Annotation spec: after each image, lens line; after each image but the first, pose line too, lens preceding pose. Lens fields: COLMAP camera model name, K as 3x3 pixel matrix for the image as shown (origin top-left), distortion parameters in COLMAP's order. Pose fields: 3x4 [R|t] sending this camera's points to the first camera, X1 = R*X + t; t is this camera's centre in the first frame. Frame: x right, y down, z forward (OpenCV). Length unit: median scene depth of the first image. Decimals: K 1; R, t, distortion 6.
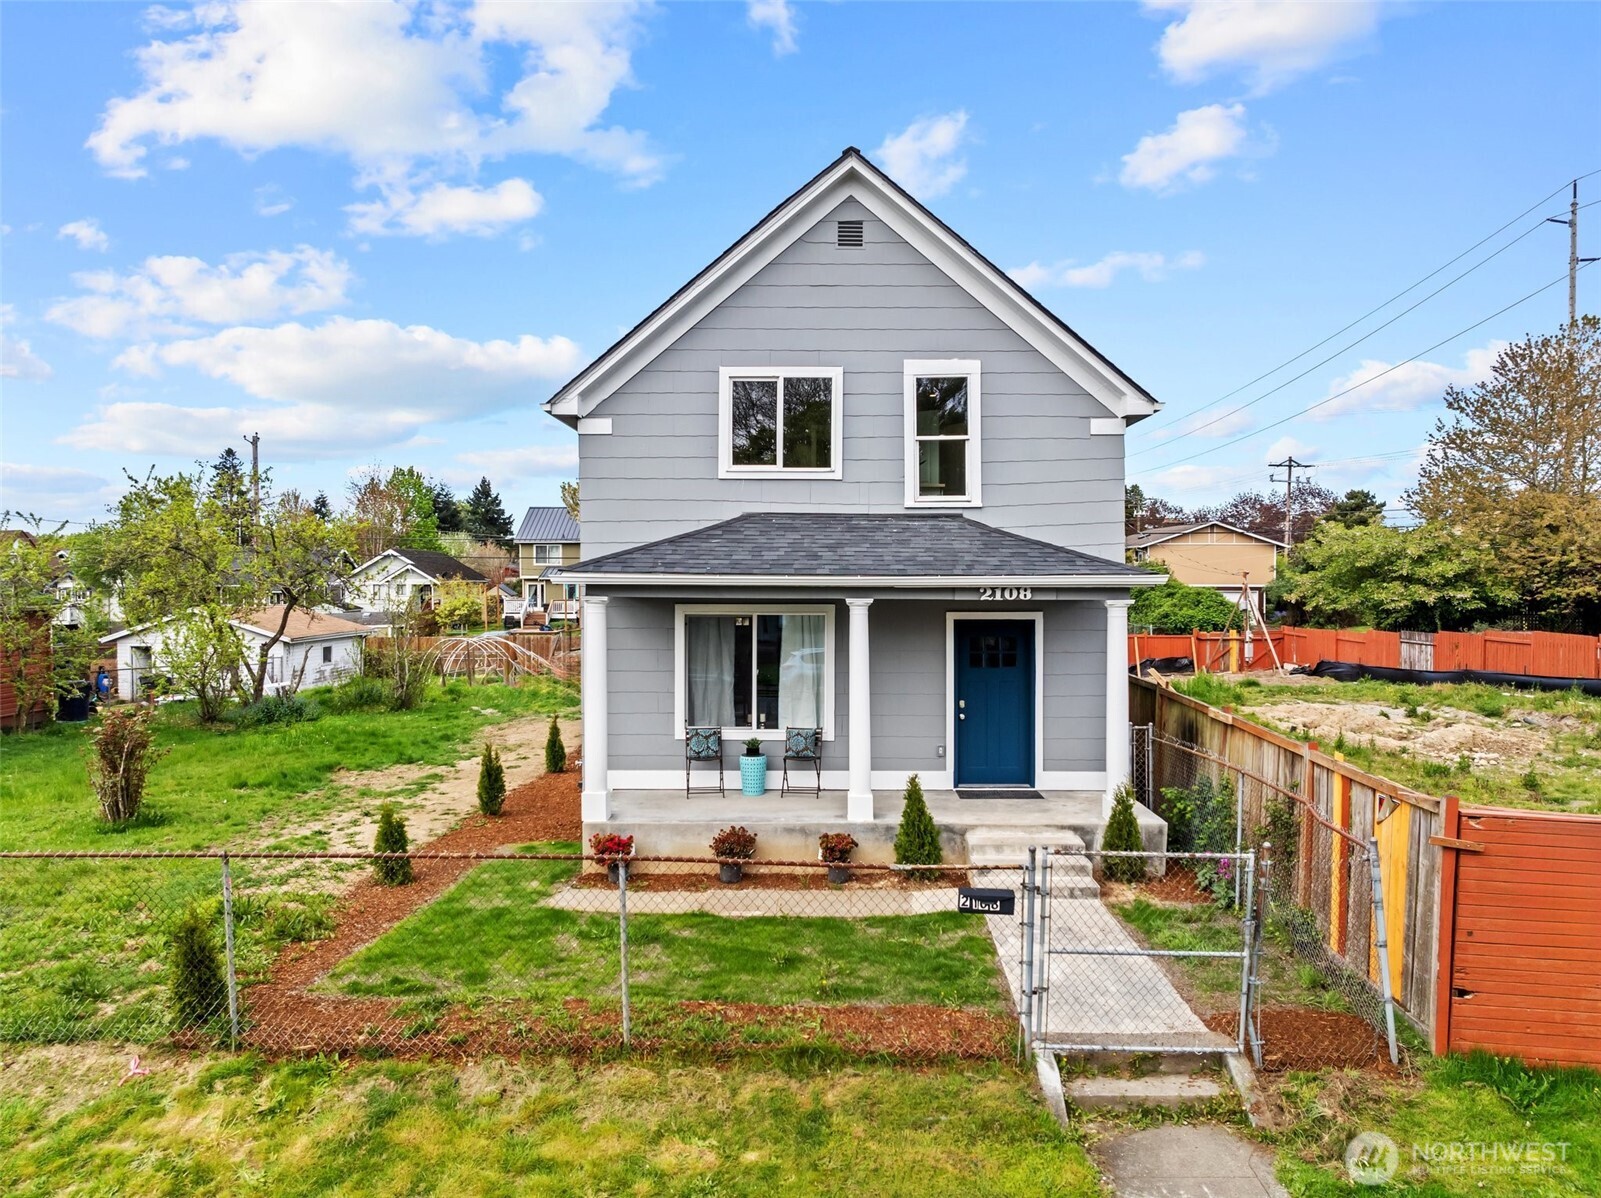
lens RADIAL K [[1137.6, 0, 790.8], [0, 1137.6, 601.6], [0, 0, 1]] dist [-0.035961, 0.001886]
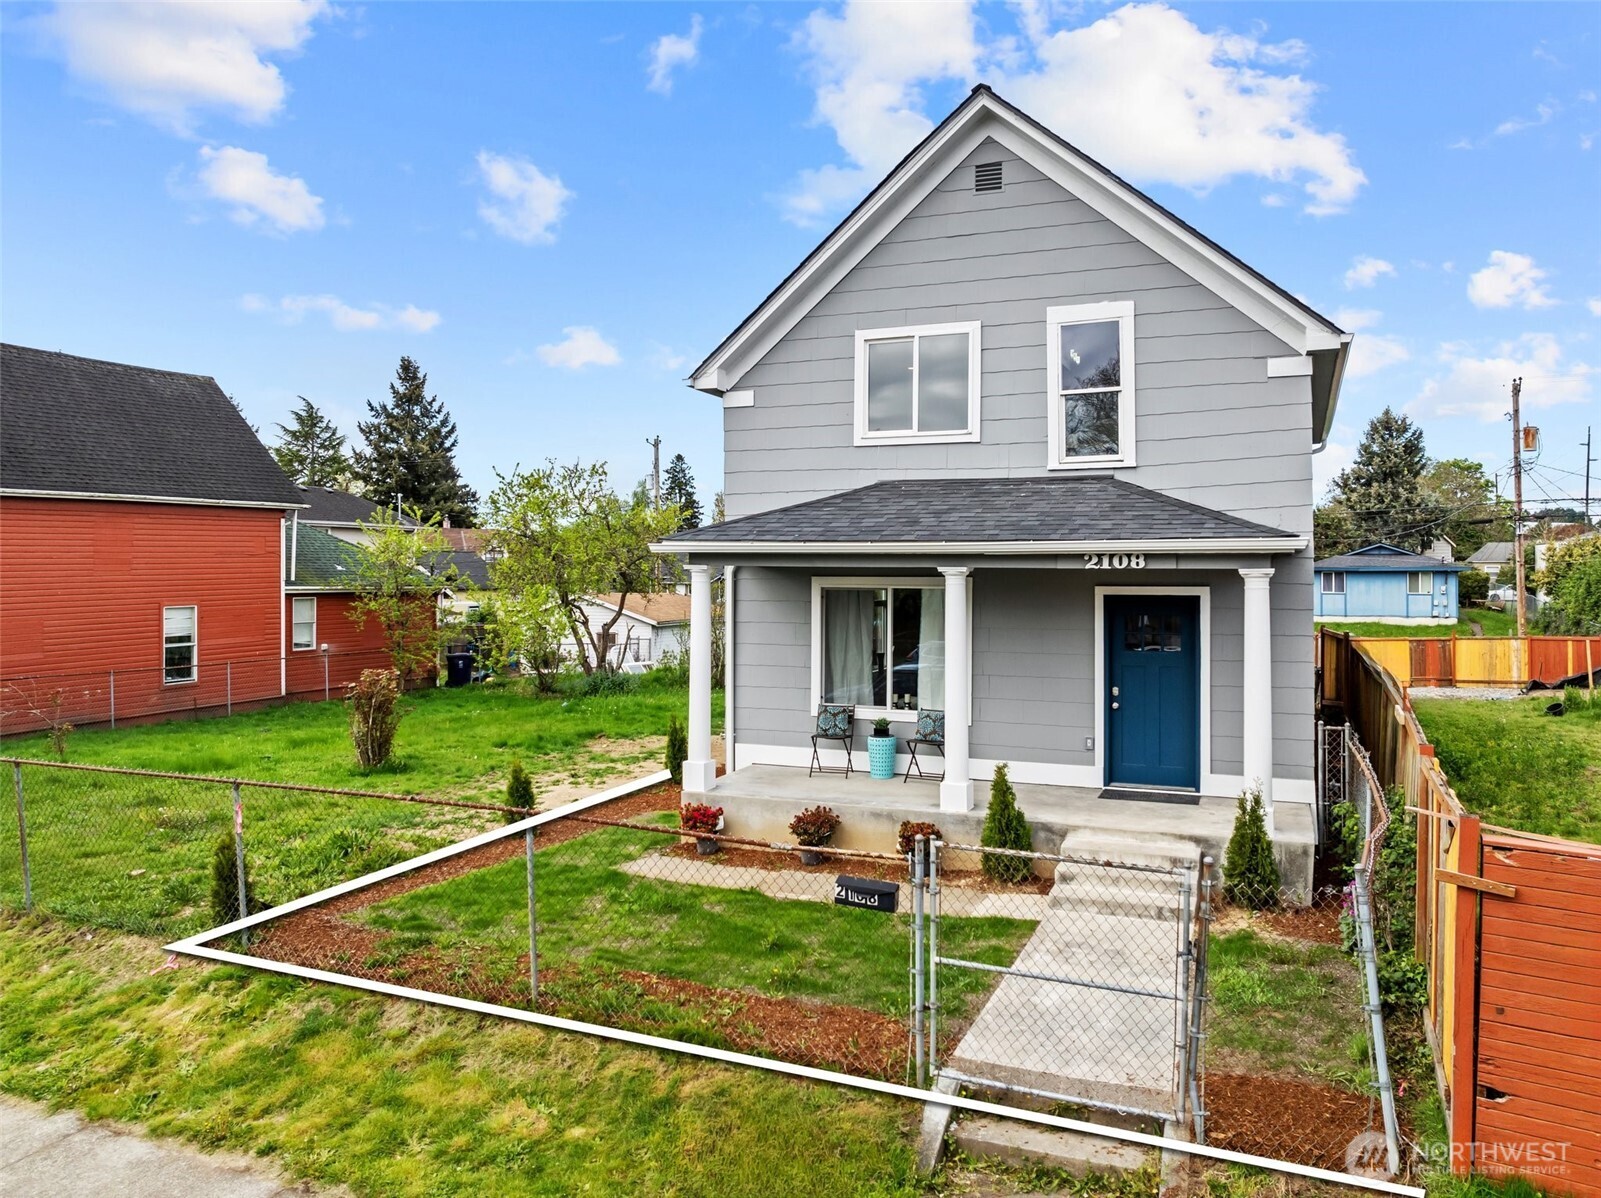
lens RADIAL K [[1146.4, 0, 799.6], [0, 1146.4, 564.2], [0, 0, 1]] dist [-0.035681, 0.004251]
pose [[0.928193, -0.000933, -0.372098, 0.258089], [-0.010417, 0.999540, -0.028490, 0.020113], [0.371953, 0.030320, 0.927756, 0.087308]]
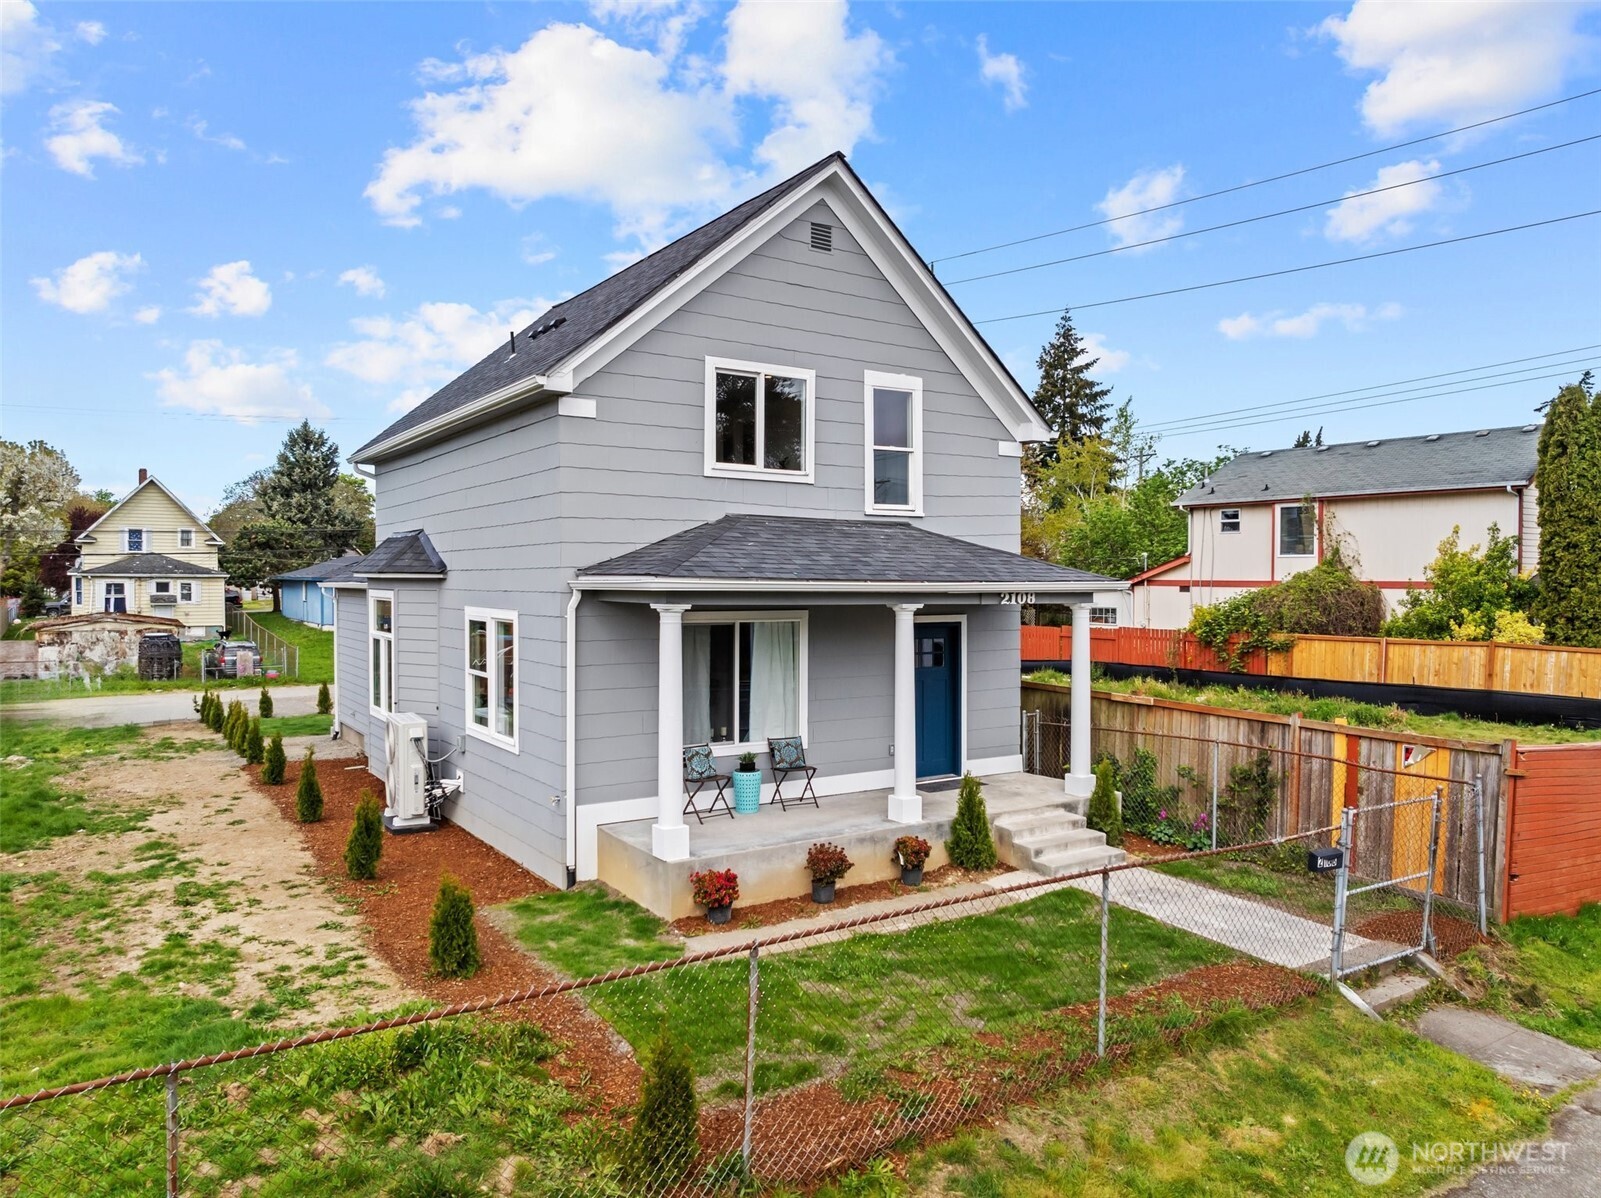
lens RADIAL K [[1129.5, 0, 806.1], [0, 1129.5, 603.1], [0, 0, 1]] dist [-0.033970, -0.004705]
pose [[0.818201, -0.009123, 0.574859, -0.533170], [0.009288, 0.999953, 0.002651, -0.006407], [-0.574857, 0.003170, 0.818248, 0.202651]]
